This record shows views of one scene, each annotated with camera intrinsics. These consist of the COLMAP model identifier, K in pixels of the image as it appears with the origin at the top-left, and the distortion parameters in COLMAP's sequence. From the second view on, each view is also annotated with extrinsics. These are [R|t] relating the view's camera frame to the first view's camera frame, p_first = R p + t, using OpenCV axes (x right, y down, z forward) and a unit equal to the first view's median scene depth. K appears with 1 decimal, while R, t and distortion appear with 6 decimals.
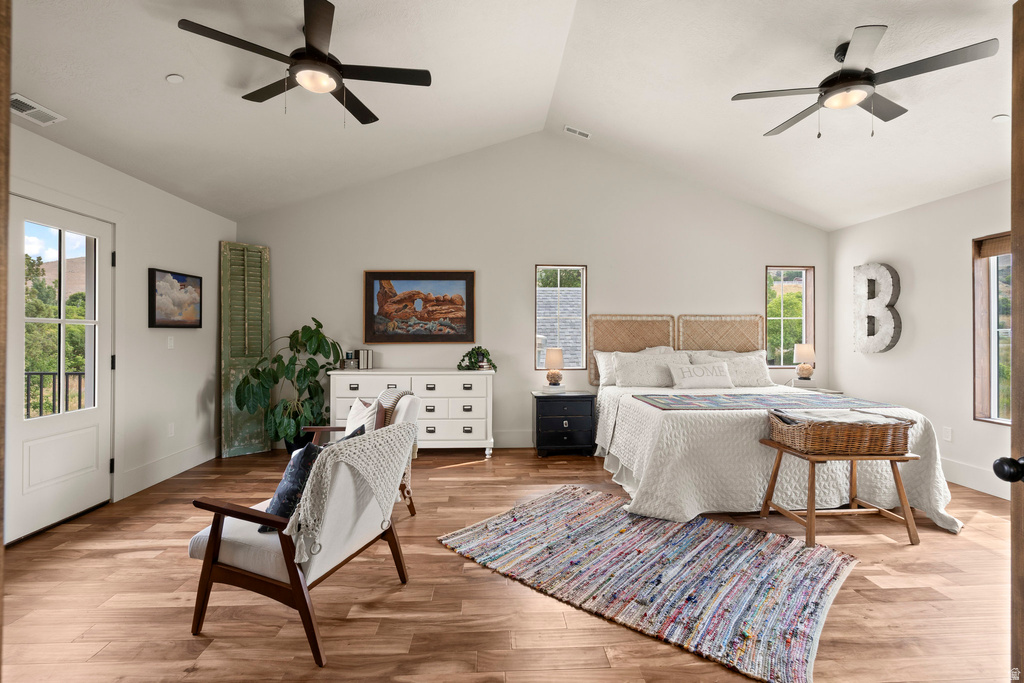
lens RADIAL K [[467.4, 0, 512.5], [0, 467.4, 334.8], [0, 0, 1]] dist [-0.003630, 0.002572]
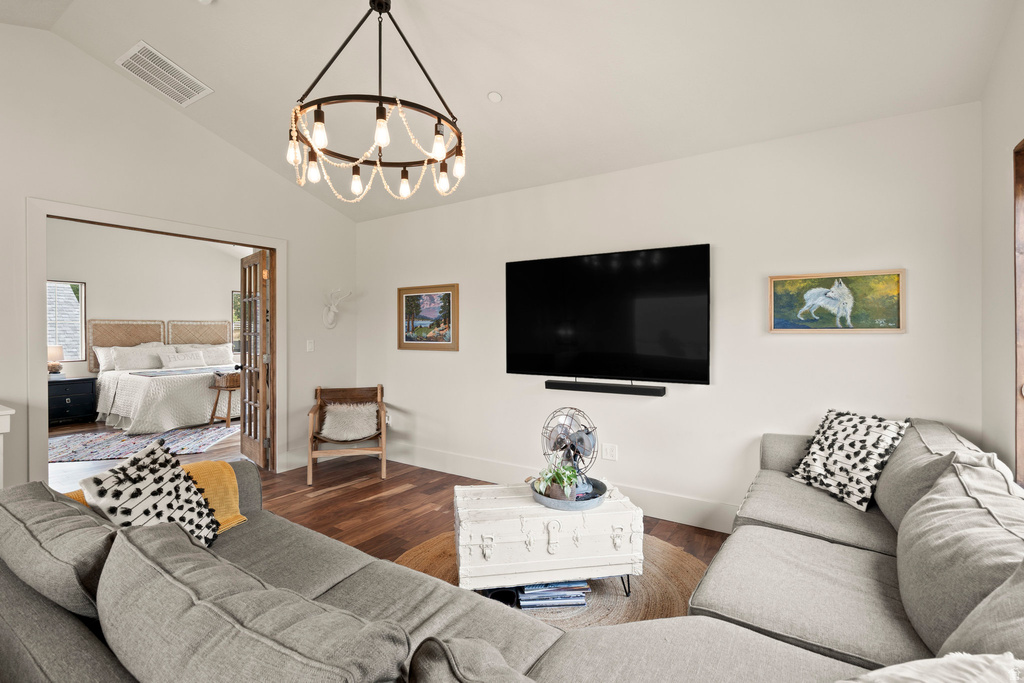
lens RADIAL K [[467.4, 0, 513.2], [0, 467.4, 331.6], [0, 0, 1]] dist [-0.003630, 0.002572]
pose [[0.587705, -0.005837, 0.809054, -0.214964], [0.002103, 0.999982, 0.005687, -0.014911], [-0.809073, -0.001641, 0.587706, -0.817340]]
